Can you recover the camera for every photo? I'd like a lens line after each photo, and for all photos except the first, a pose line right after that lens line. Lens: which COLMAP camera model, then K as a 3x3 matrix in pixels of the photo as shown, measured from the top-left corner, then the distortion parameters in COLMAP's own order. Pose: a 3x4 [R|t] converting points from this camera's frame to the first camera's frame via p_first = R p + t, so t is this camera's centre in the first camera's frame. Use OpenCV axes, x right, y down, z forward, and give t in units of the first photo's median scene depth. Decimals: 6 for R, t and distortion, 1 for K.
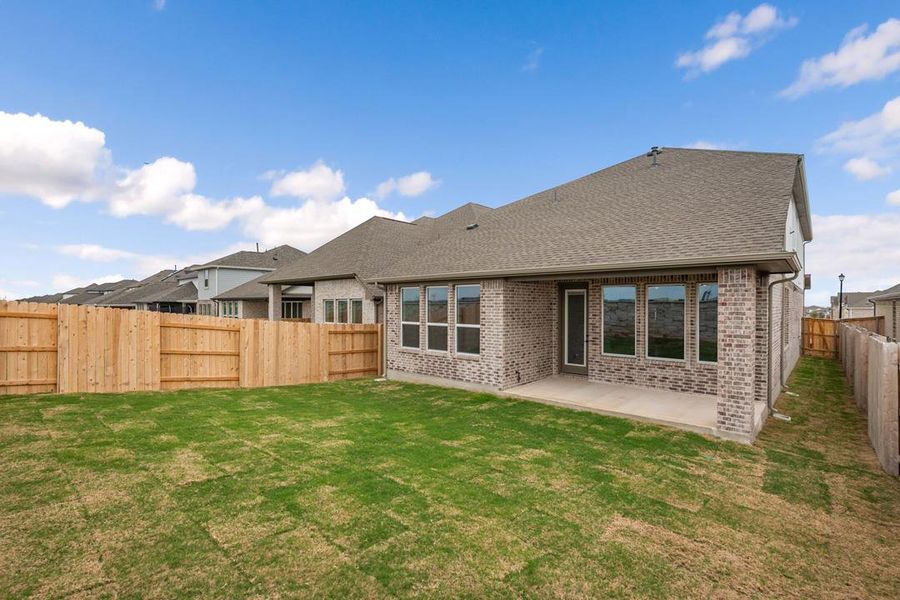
lens RADIAL K [[409.5, 0, 450.1], [0, 409.5, 306.1], [0, 0, 1]] dist [0.002794, -0.006808]
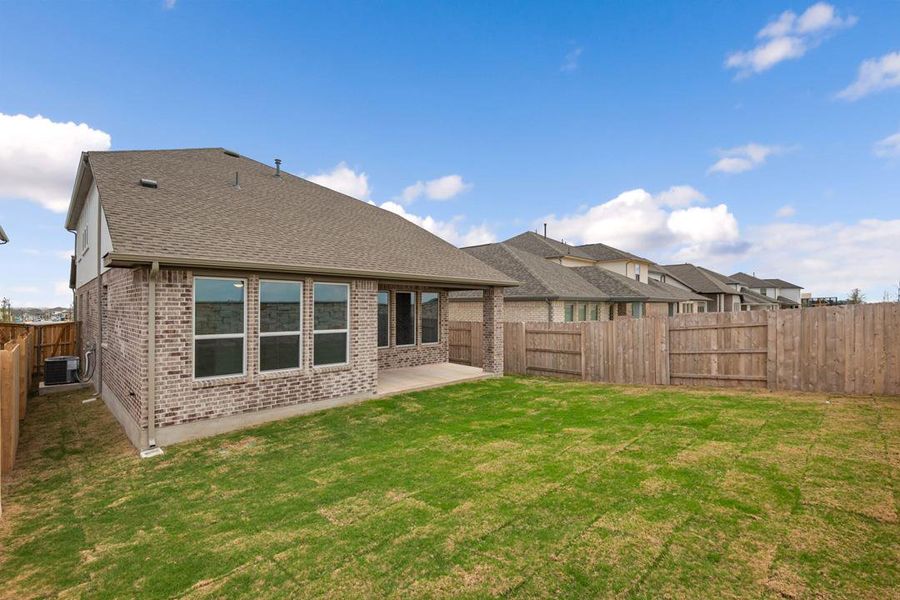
lens RADIAL K [[409.5, 0, 450.1], [0, 409.5, 306.1], [0, 0, 1]] dist [0.002794, -0.006808]
pose [[0.056486, -0.000388, 0.998403, -0.807925], [0.001842, 0.999998, 0.000284, -0.003763], [-0.998402, 0.001823, 0.056486, 0.731859]]
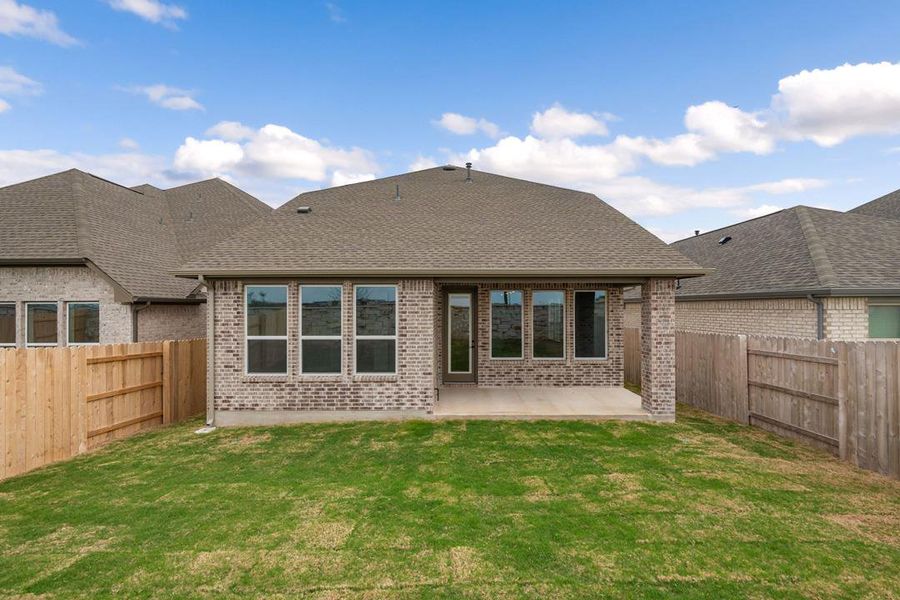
lens RADIAL K [[409.5, 0, 455.1], [0, 409.5, 304.9], [0, 0, 1]] dist [0.004257, -0.007445]
pose [[0.742736, 0.001201, 0.669584, -0.376249], [0.005829, 0.999949, -0.008260, -0.006649], [-0.669559, 0.010038, 0.742691, 0.333348]]
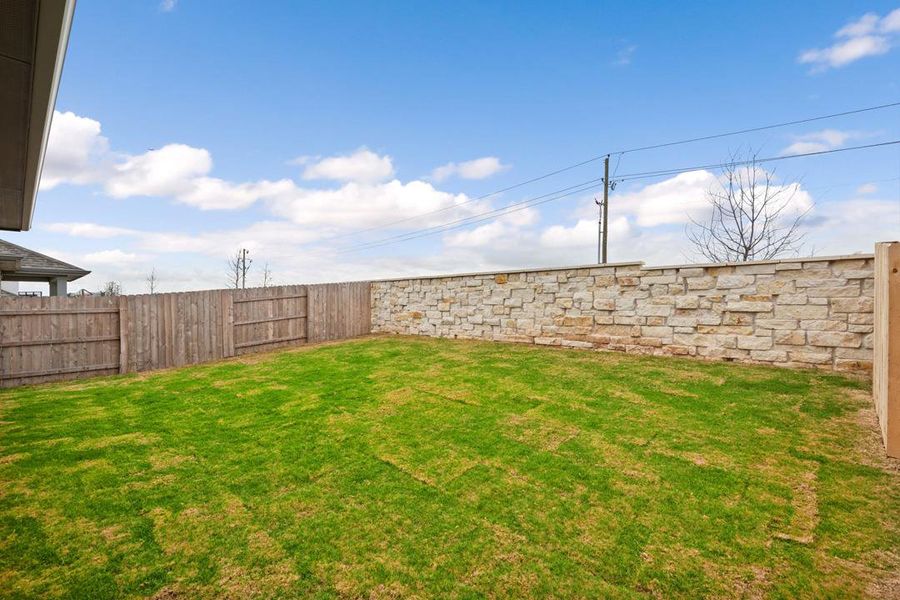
lens RADIAL K [[409.5, 0, 450.1], [0, 409.5, 306.1], [0, 0, 1]] dist [0.002794, -0.006808]
pose [[-0.999772, 0.000219, 0.021372, -0.299557], [0.000388, 0.999969, 0.007904, 0.062726], [-0.021370, 0.007910, -0.999740, 1.300842]]
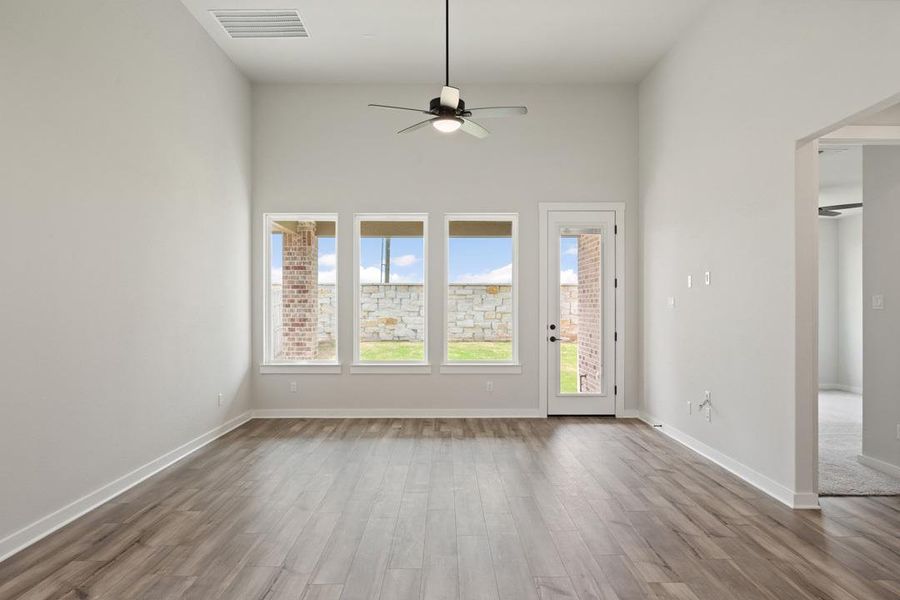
lens RADIAL K [[595.3, 0, 452.5], [0, 595.3, 306.7], [0, 0, 1]] dist [0.001795, -0.000256]
pose [[-0.735998, -0.004942, -0.676965, 0.930619], [-0.006700, 0.999978, -0.000015, 0.054893], [0.676950, 0.004525, -0.736015, 1.533275]]
